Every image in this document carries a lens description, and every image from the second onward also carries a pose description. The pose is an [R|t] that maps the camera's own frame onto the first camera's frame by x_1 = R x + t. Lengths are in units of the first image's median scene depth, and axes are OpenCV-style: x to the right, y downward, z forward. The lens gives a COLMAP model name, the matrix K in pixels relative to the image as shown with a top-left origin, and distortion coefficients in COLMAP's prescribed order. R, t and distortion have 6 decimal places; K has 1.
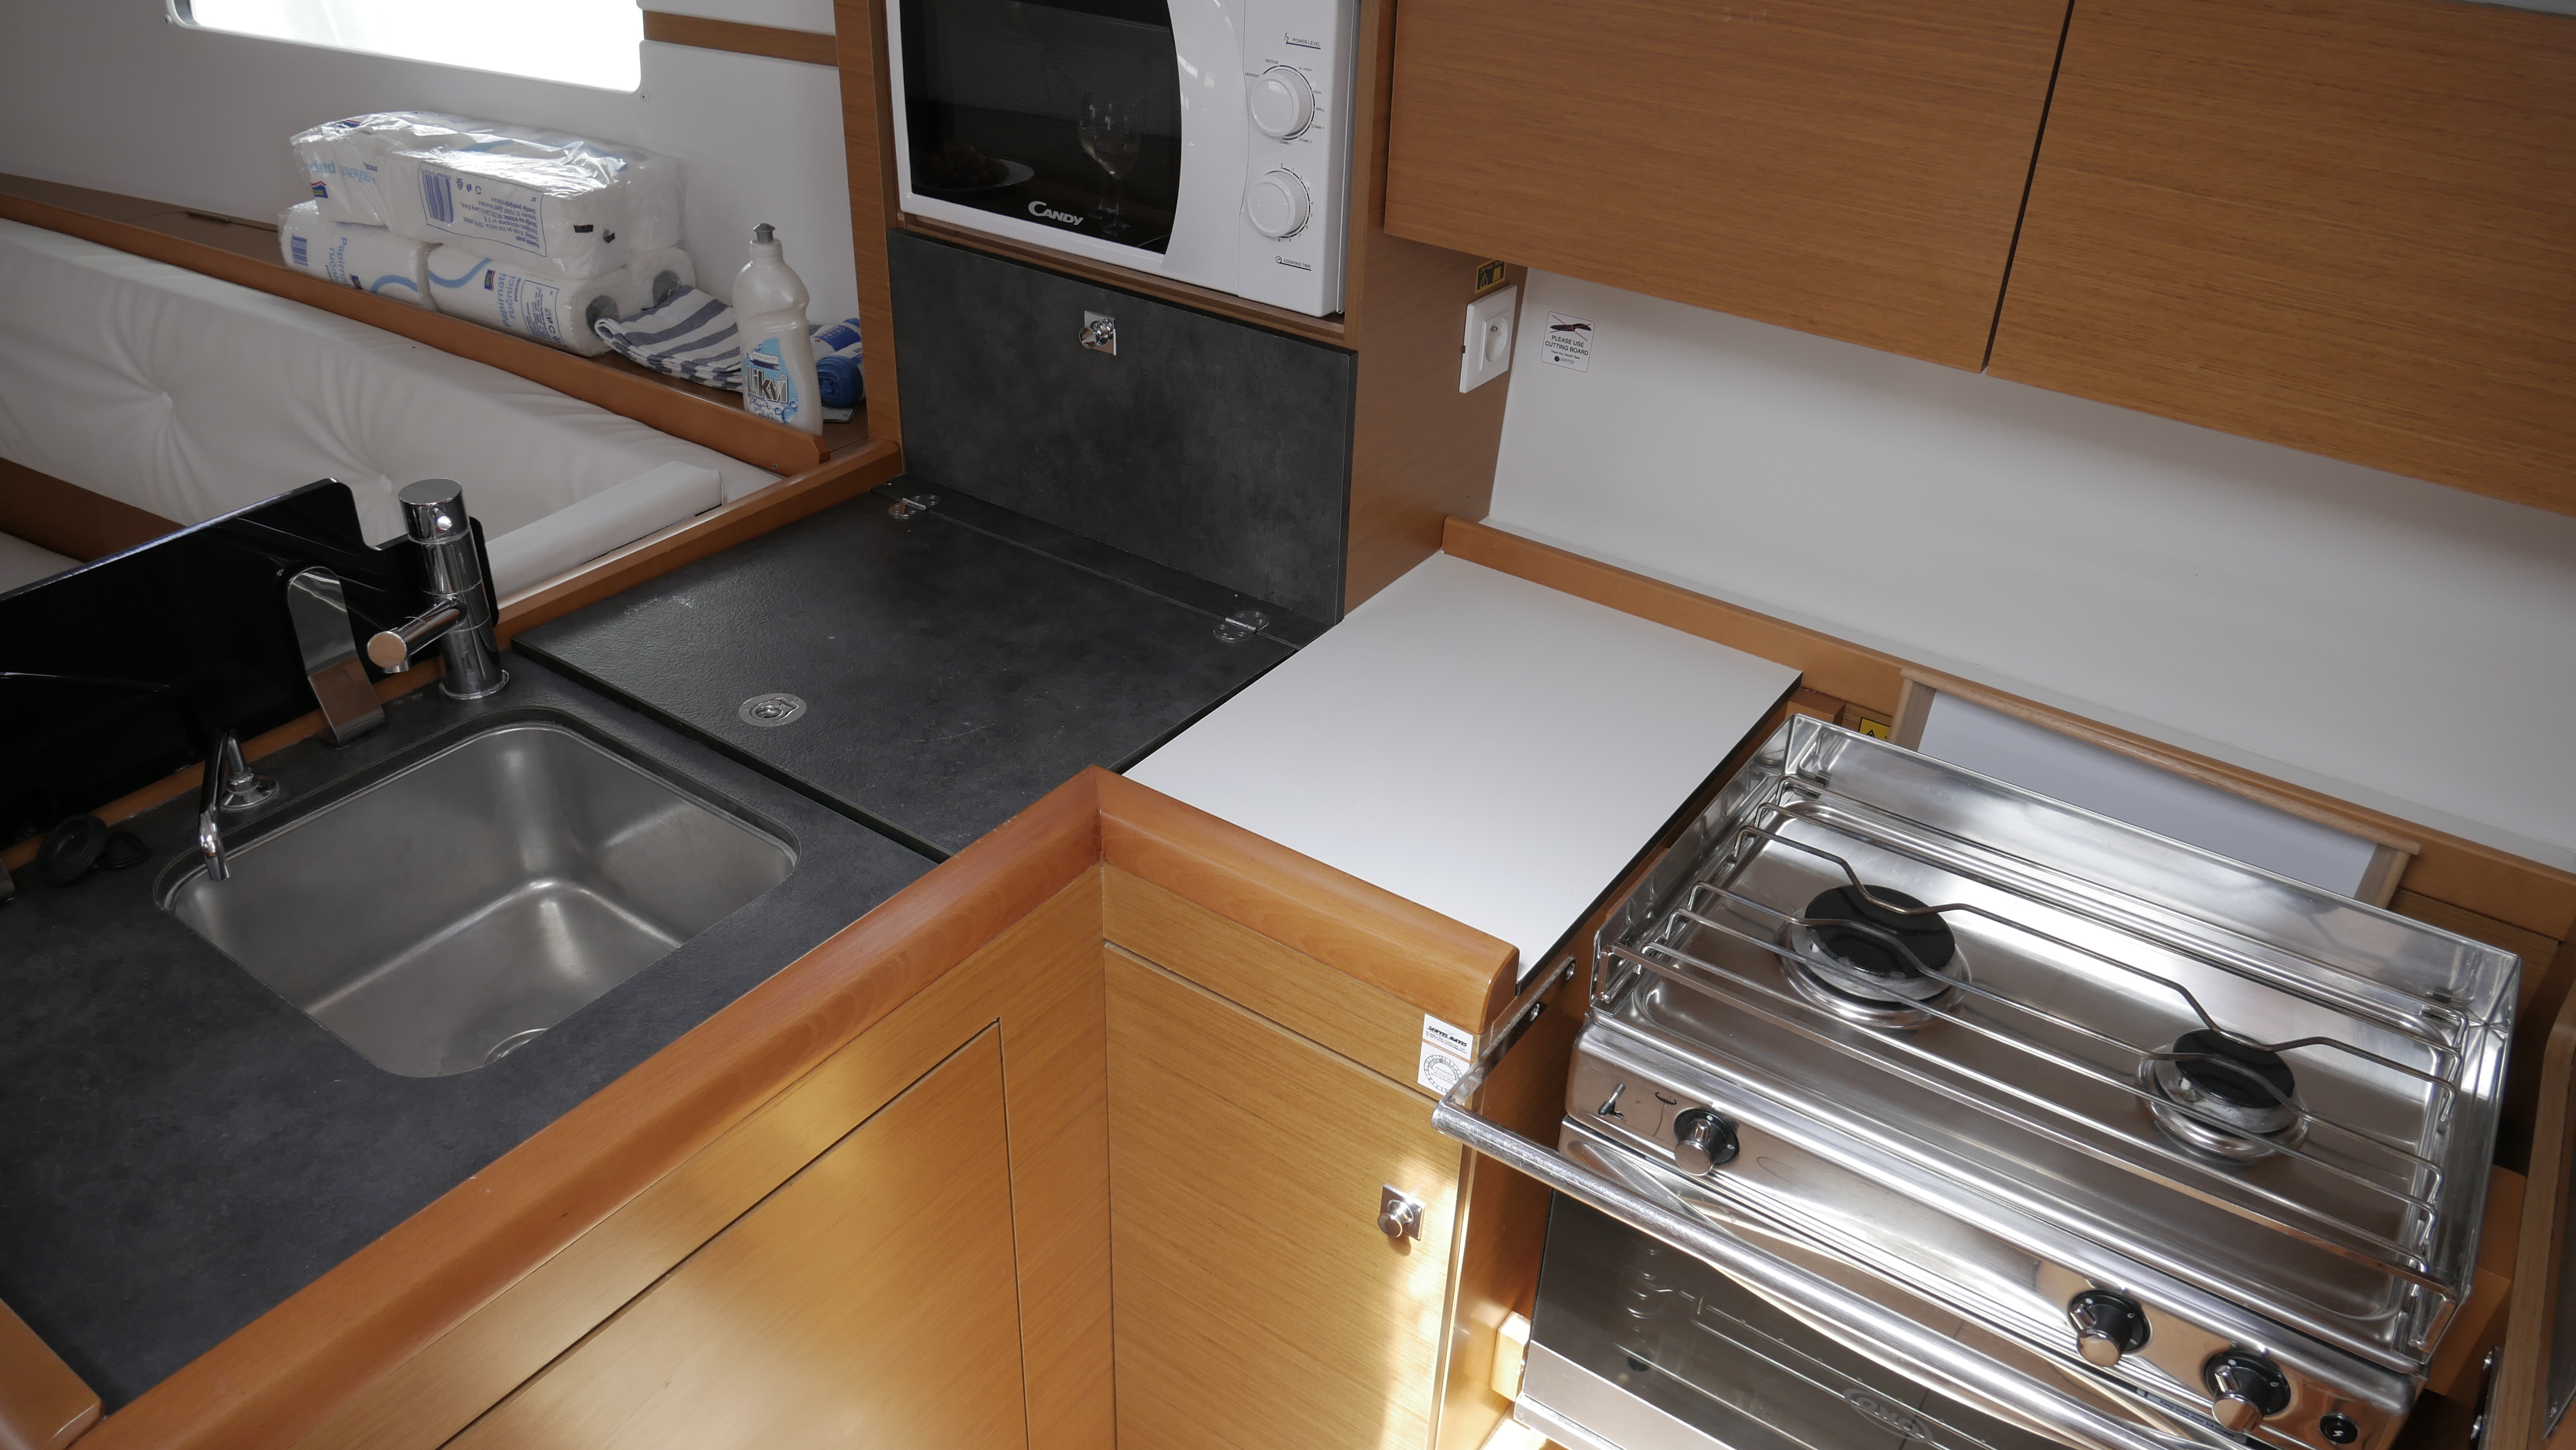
lens RADIAL K [[1827.2, 0, 1290.1], [0, 1827.2, 719.2], [0, 0, 1]] dist [-0.043533, 0.012903]
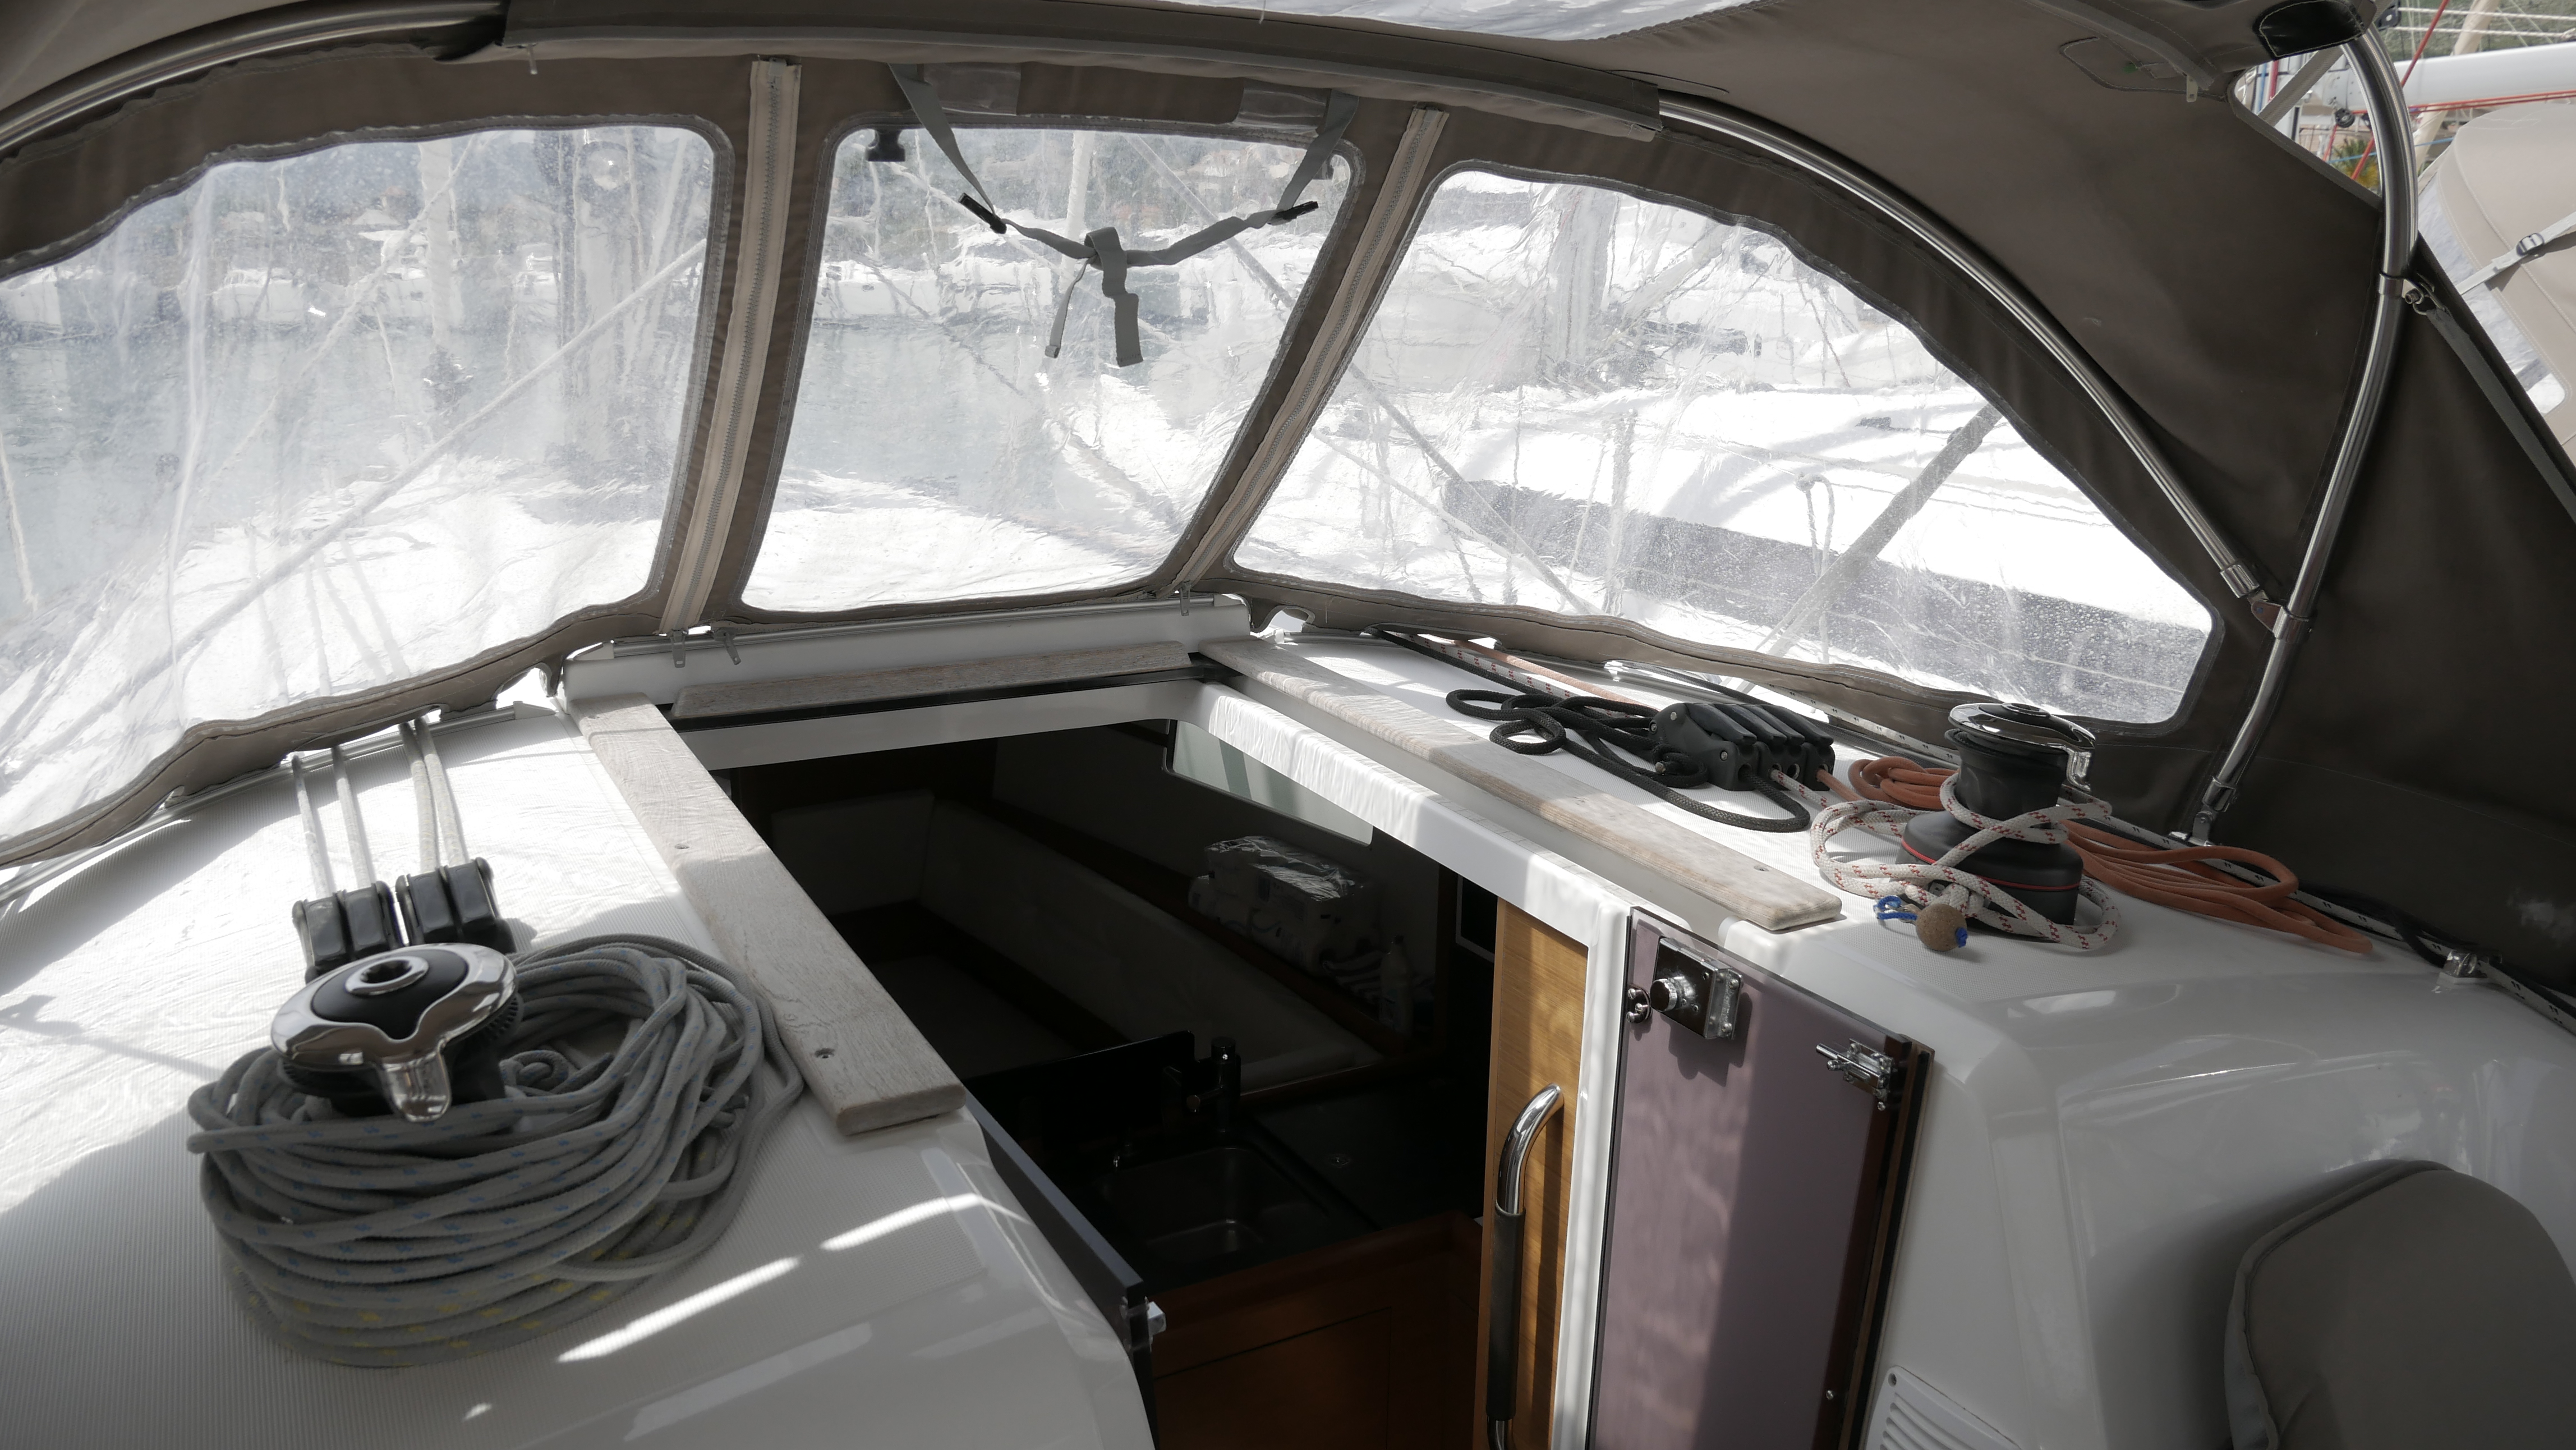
lens RADIAL K [[1827.2, 0, 1290.1], [0, 1827.2, 719.2], [0, 0, 1]] dist [-0.043533, 0.012903]
pose [[0.900750, 0.089275, -0.425064, 0.458589], [-0.214991, 0.941992, -0.257740, 0.059067], [0.377397, 0.323544, 0.867693, -0.929724]]
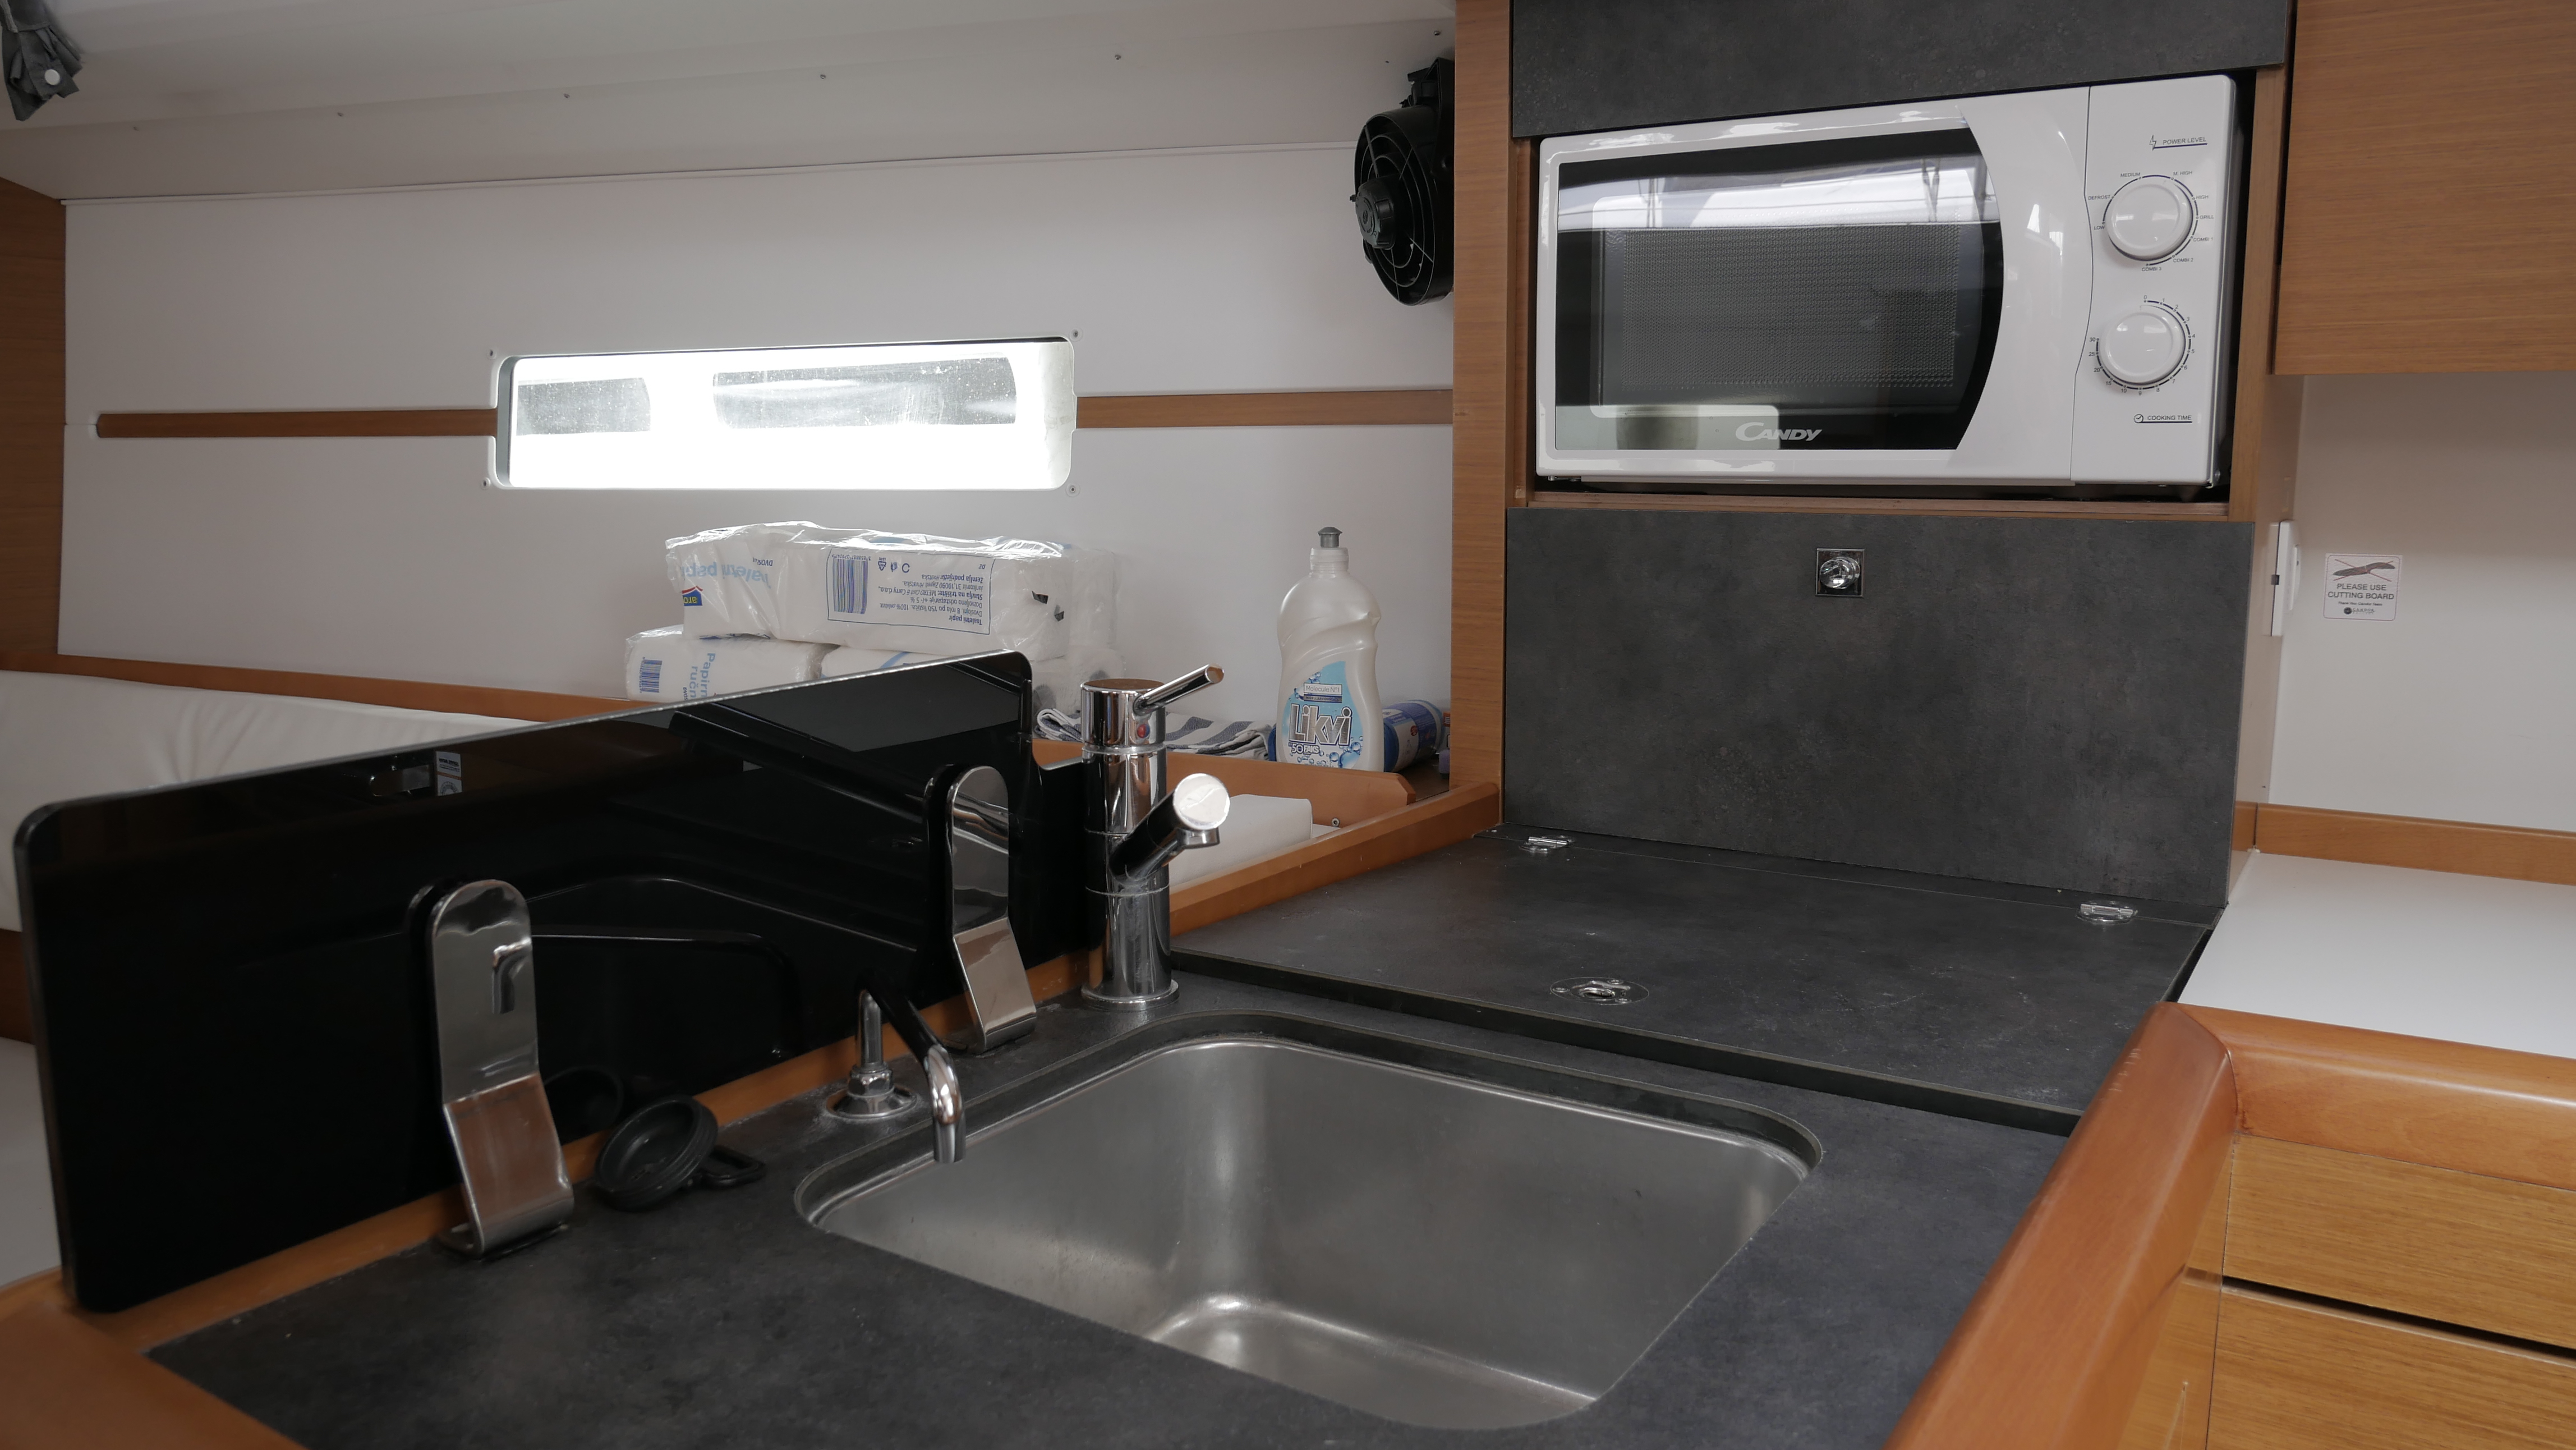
lens RADIAL K [[1827.2, 0, 1290.1], [0, 1827.2, 719.2], [0, 0, 1]] dist [-0.043533, 0.012903]
pose [[0.998714, -0.045471, 0.022407, -0.326847], [0.050604, 0.920295, -0.387940, 0.127309], [-0.002981, 0.388575, 0.921412, 0.266761]]
